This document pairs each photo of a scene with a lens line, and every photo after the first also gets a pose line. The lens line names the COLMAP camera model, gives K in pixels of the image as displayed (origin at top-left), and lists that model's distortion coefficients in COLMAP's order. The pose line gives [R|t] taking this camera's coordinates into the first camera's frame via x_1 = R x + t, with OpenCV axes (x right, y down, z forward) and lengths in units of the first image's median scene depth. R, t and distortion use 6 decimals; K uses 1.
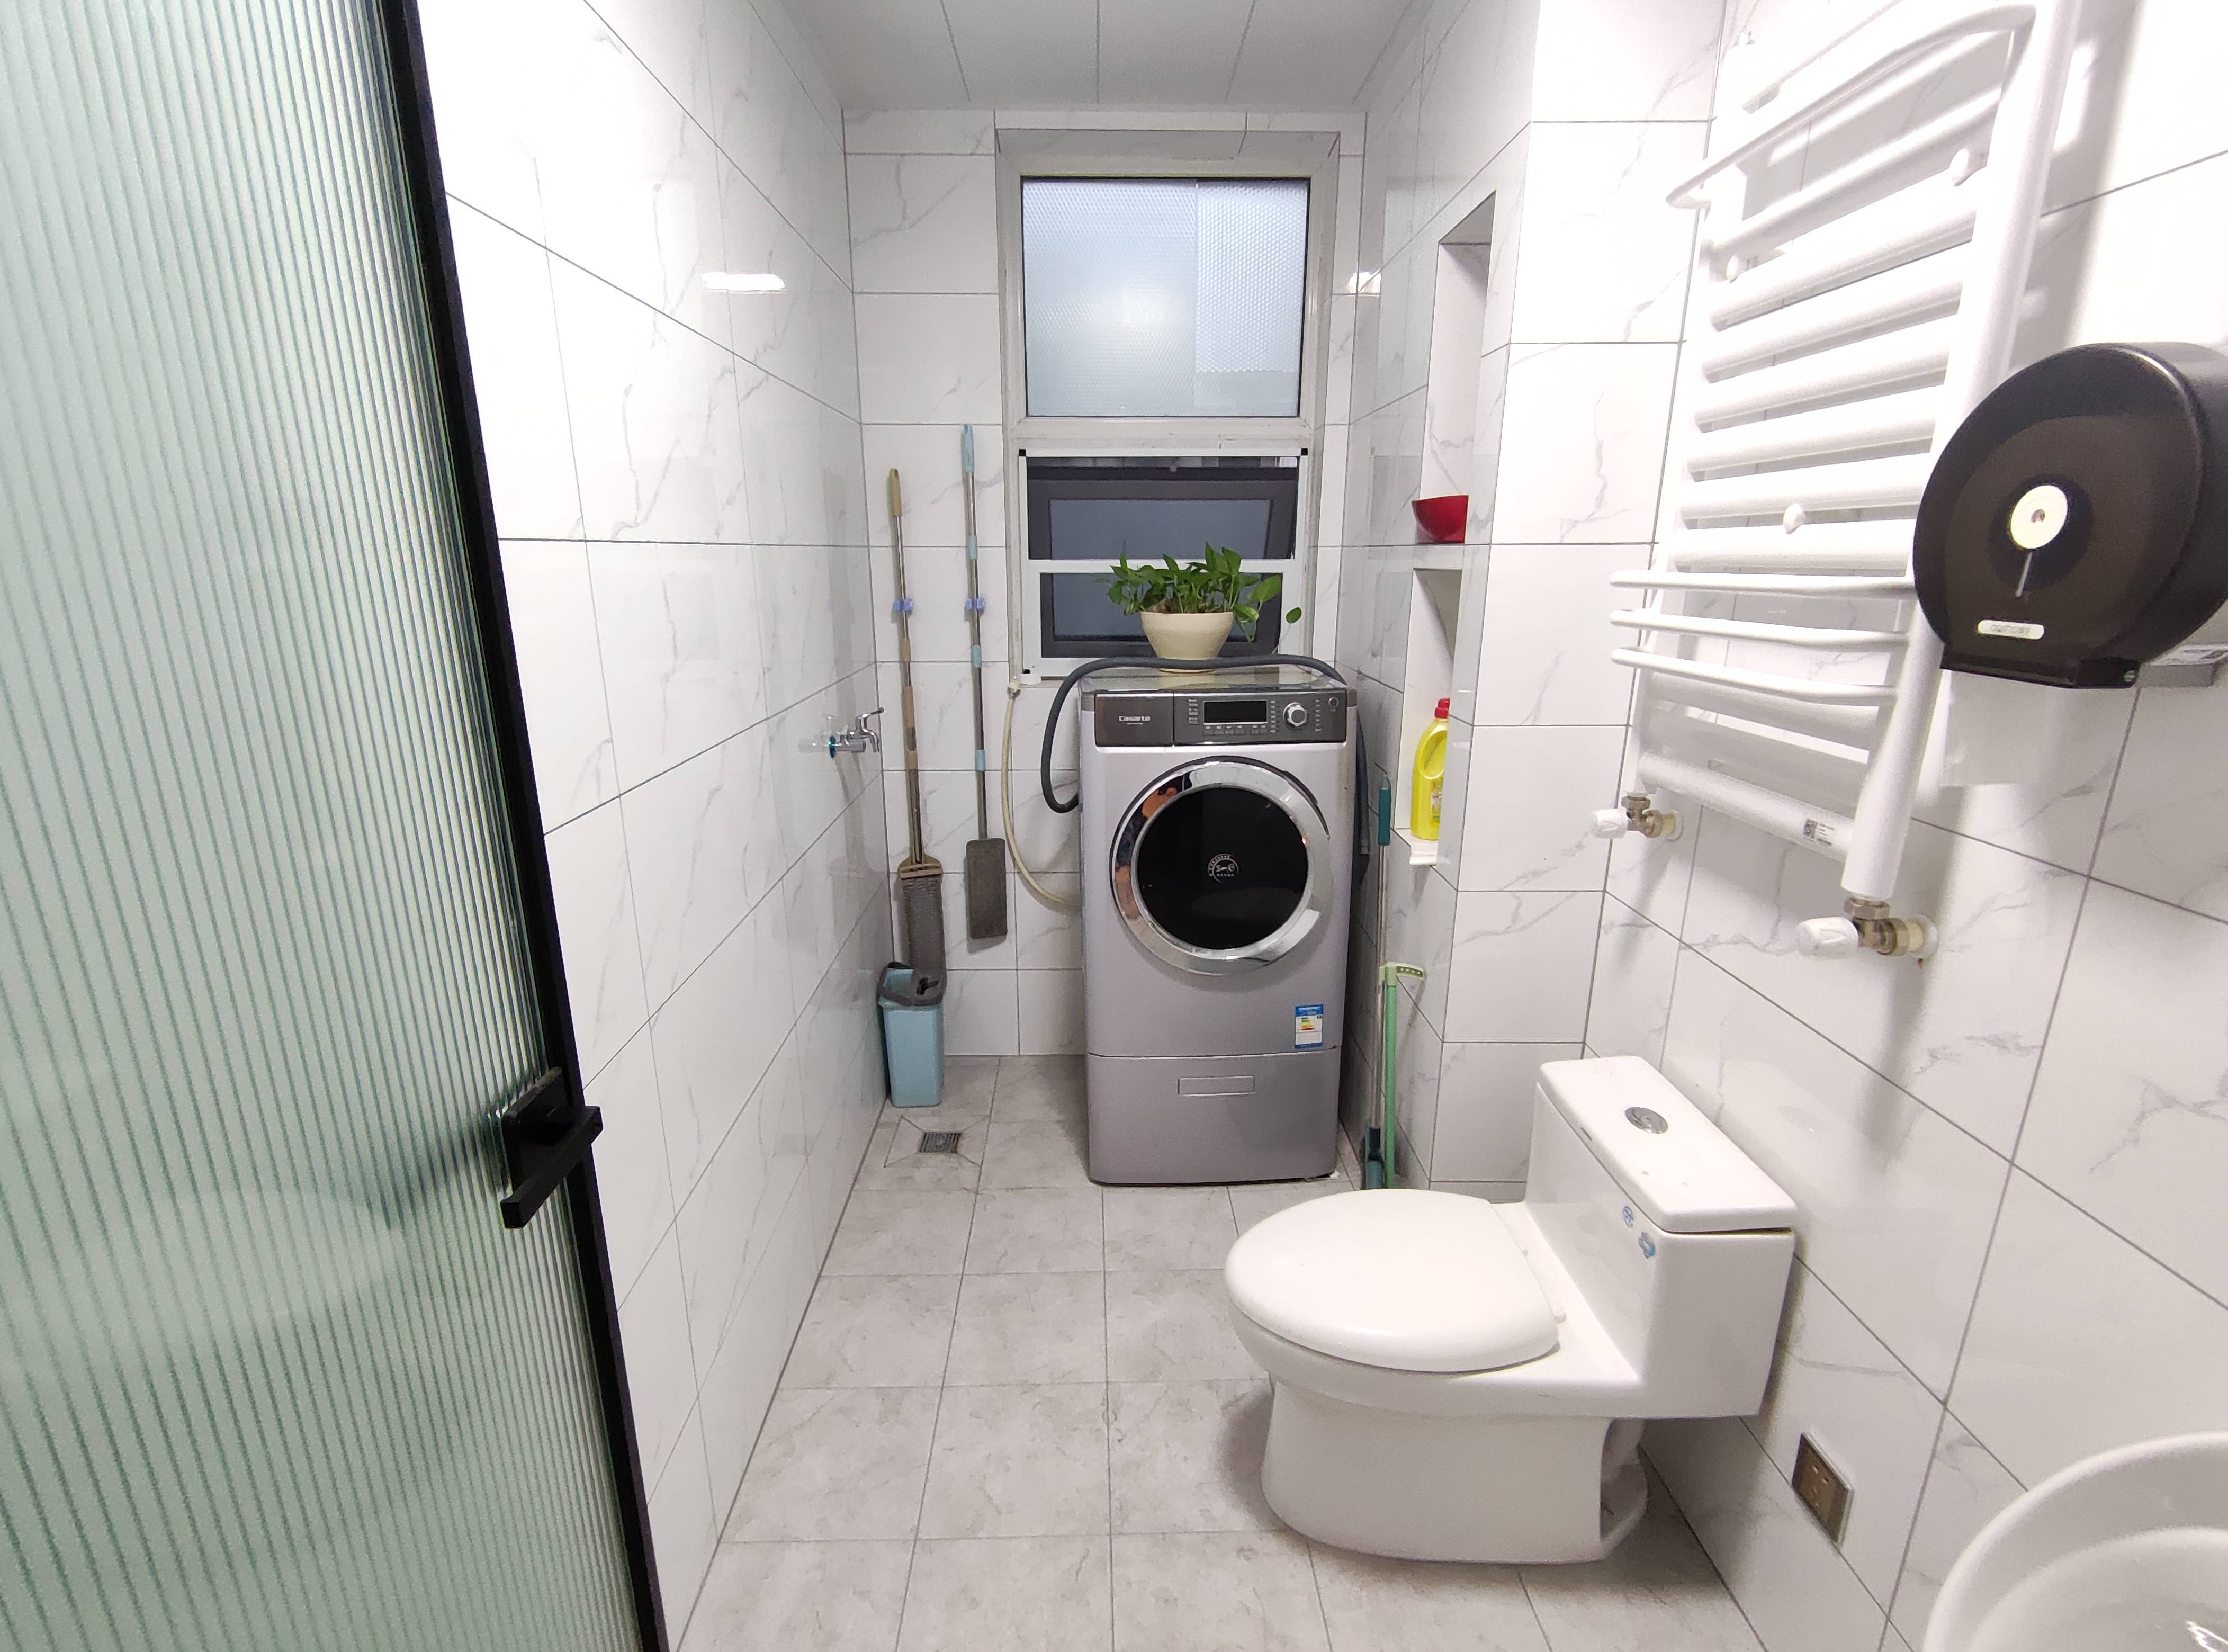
lens RADIAL K [[1014.6, 0, 1114.0], [0, 1014.6, 826.0], [0, 0, 1]] dist [0.002848, 0.000201]
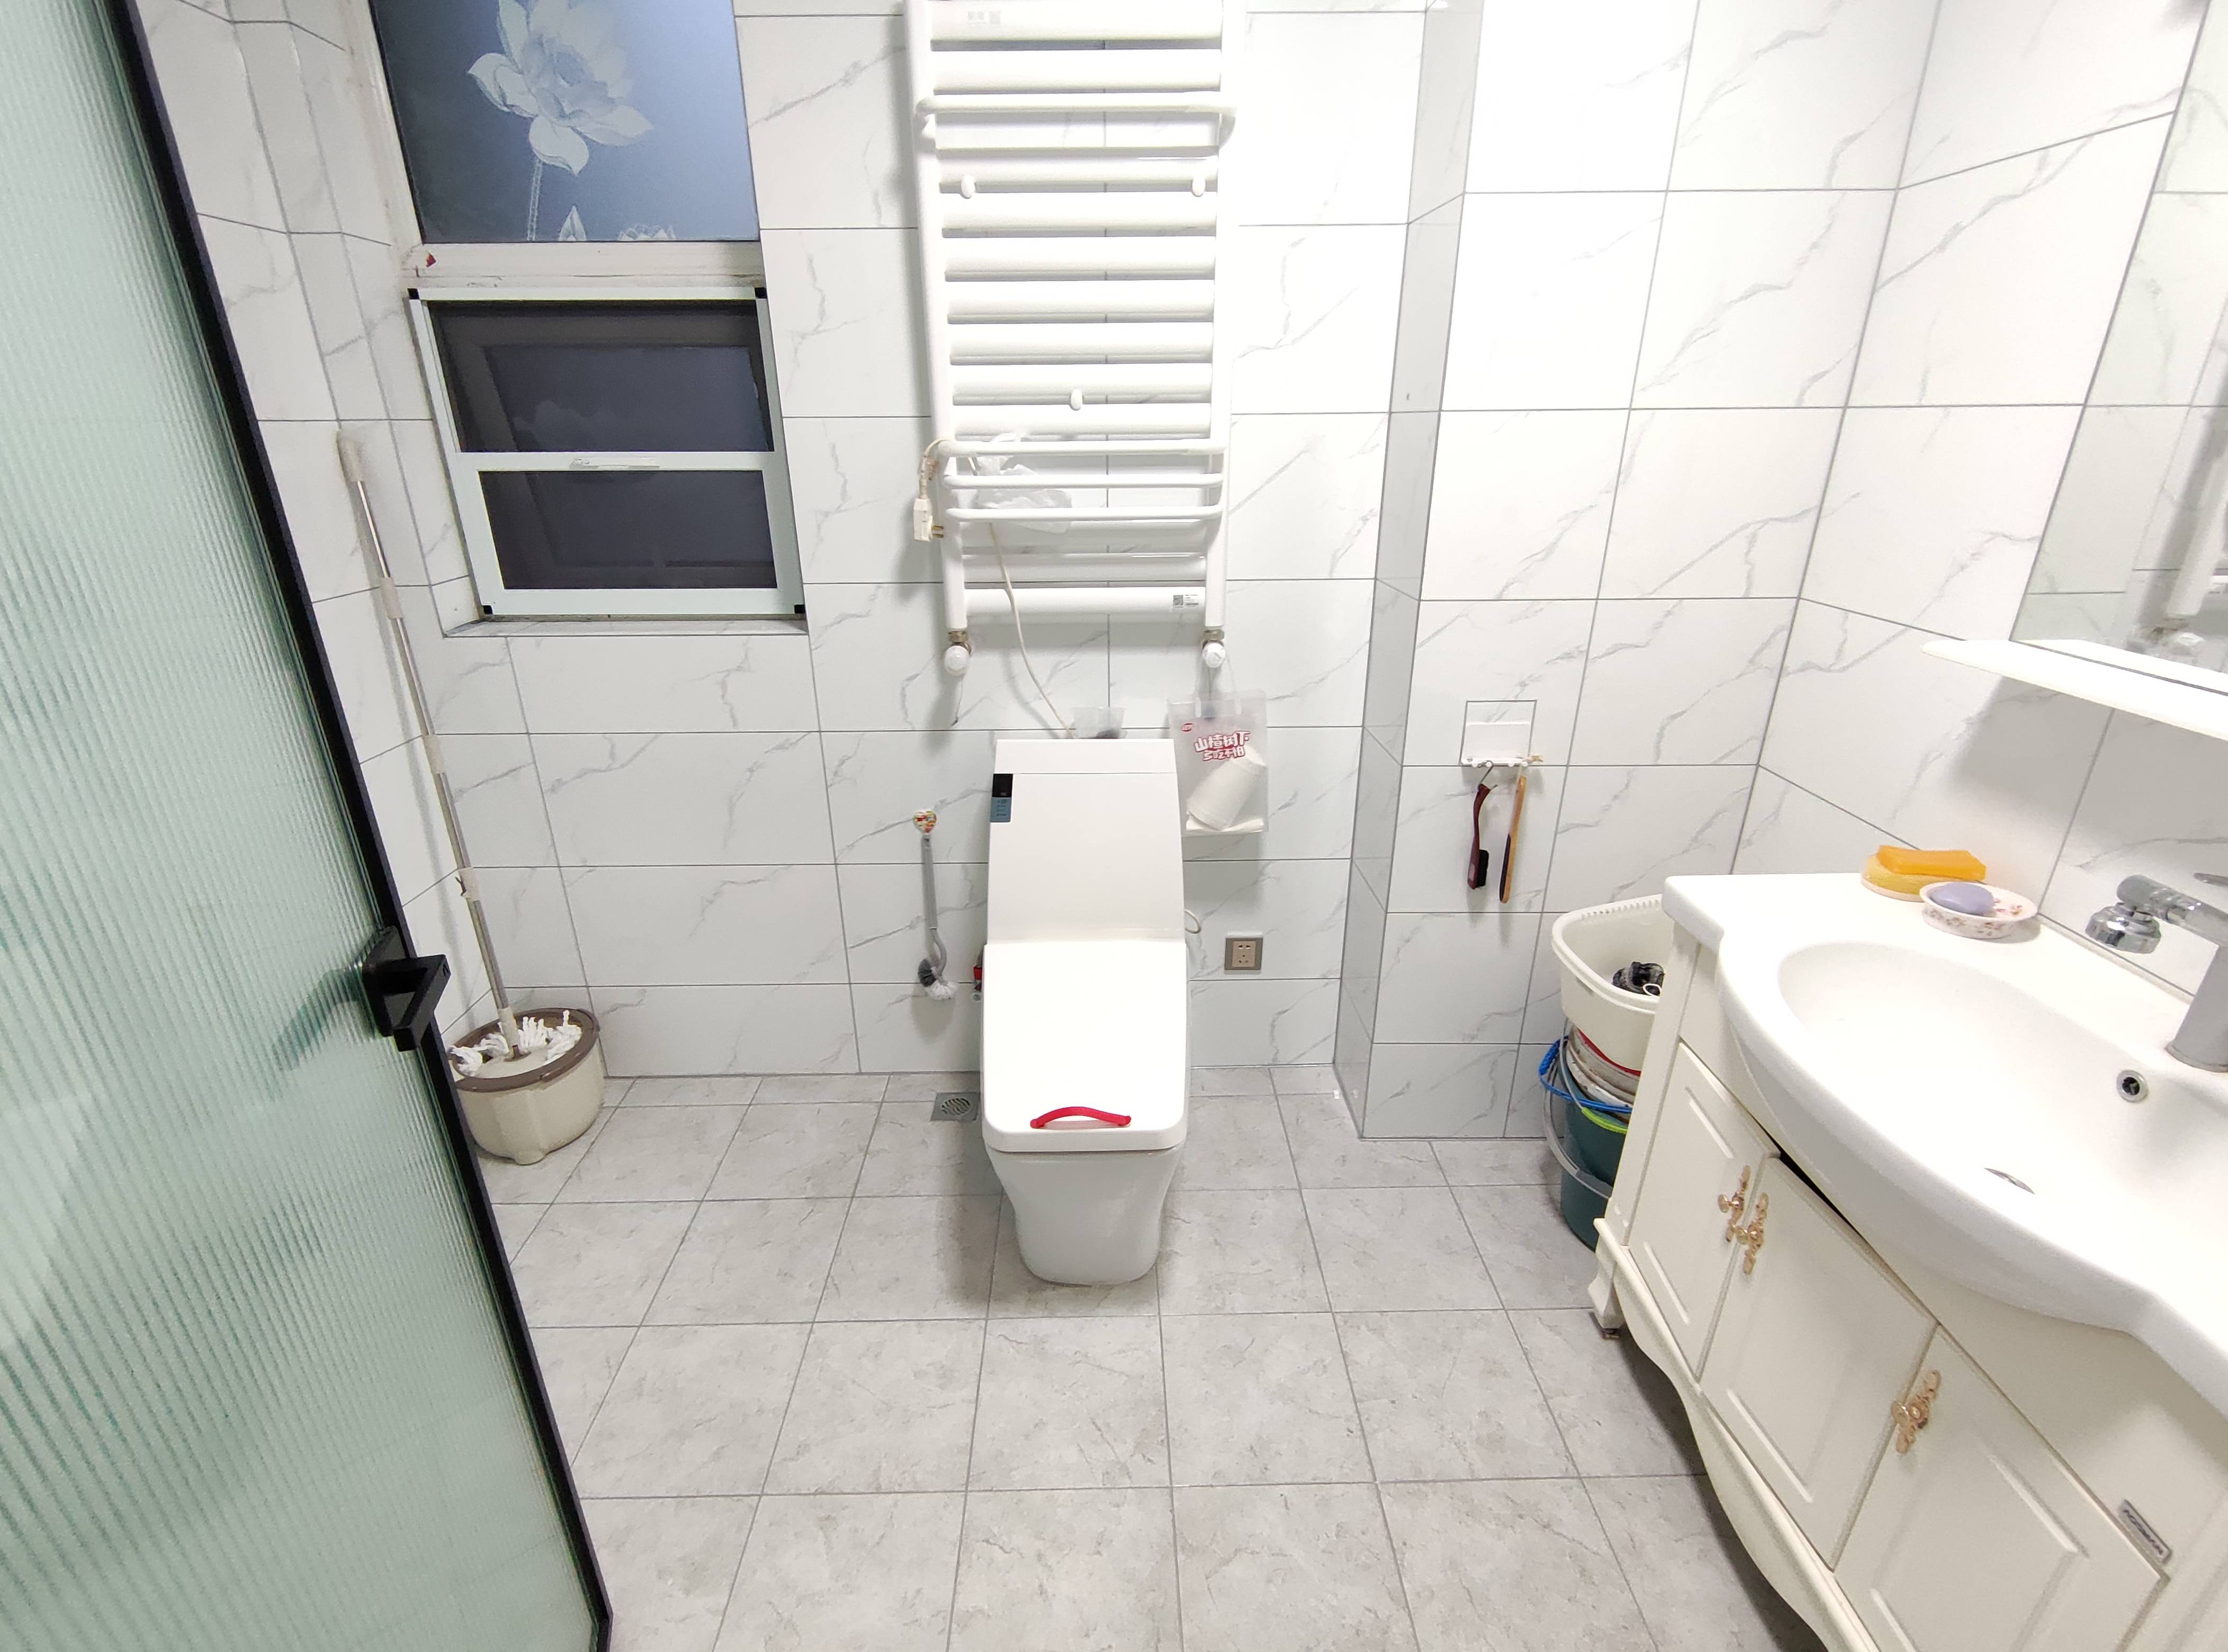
lens RADIAL K [[1014.6, 0, 1114.0], [0, 1014.6, 826.0], [0, 0, 1]] dist [0.002848, 0.000201]
pose [[0.359204, -0.358193, 0.861783, -0.646518], [0.255977, 0.925813, 0.278112, -0.102215], [-0.897468, 0.120697, 0.424245, 0.321377]]
